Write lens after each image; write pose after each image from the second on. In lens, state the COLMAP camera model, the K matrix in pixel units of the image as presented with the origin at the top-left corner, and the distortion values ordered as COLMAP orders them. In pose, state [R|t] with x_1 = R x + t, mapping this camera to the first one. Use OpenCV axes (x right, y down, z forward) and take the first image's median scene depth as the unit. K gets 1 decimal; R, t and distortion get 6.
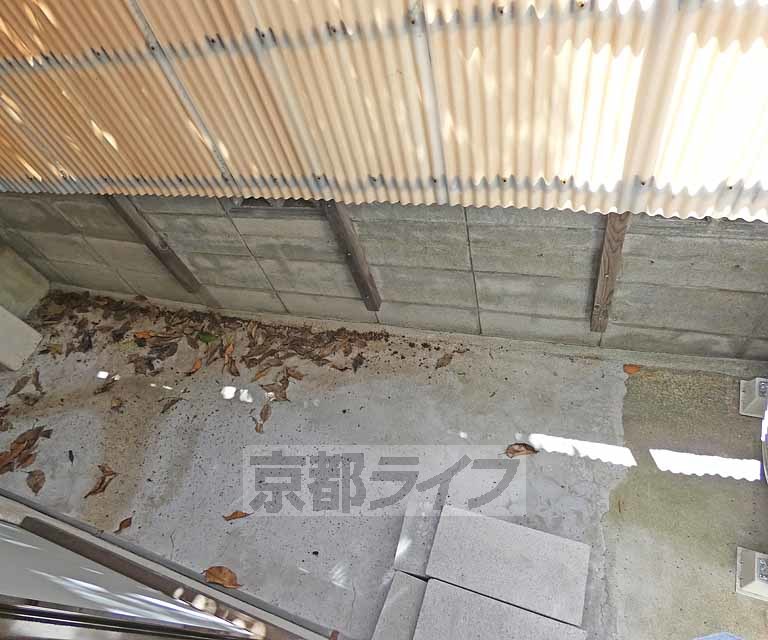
lens RADIAL K [[521.5, 0, 384.0], [0, 521.5, 320.0], [0, 0, 1]] dist [-0.002793, -0.002125]
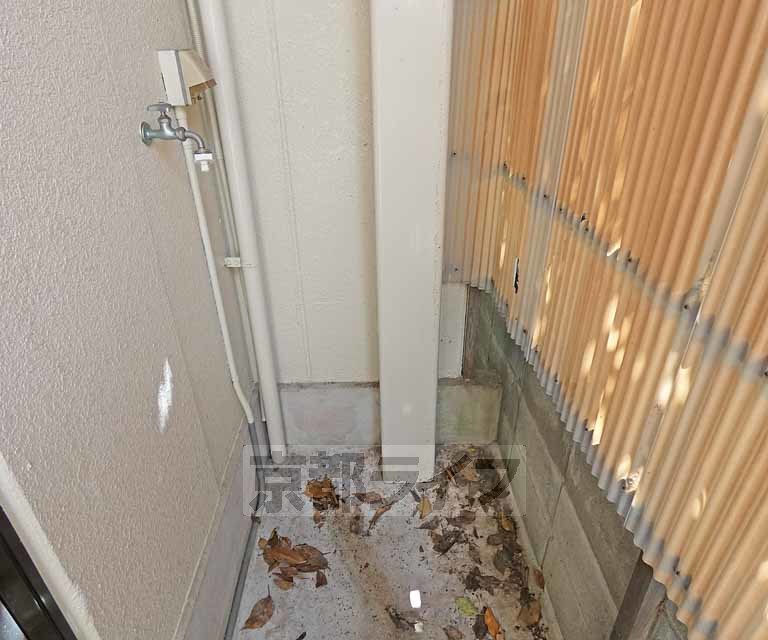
lens RADIAL K [[483.3, 0, 384.0], [0, 483.3, 320.0], [0, 0, 1]] dist [-0.000546, -0.000302]
pose [[0.337801, 0.669612, -0.661445, -0.364056], [-0.785320, 0.587883, 0.194077, -0.209922], [0.518808, 0.453887, 0.724448, 0.315845]]
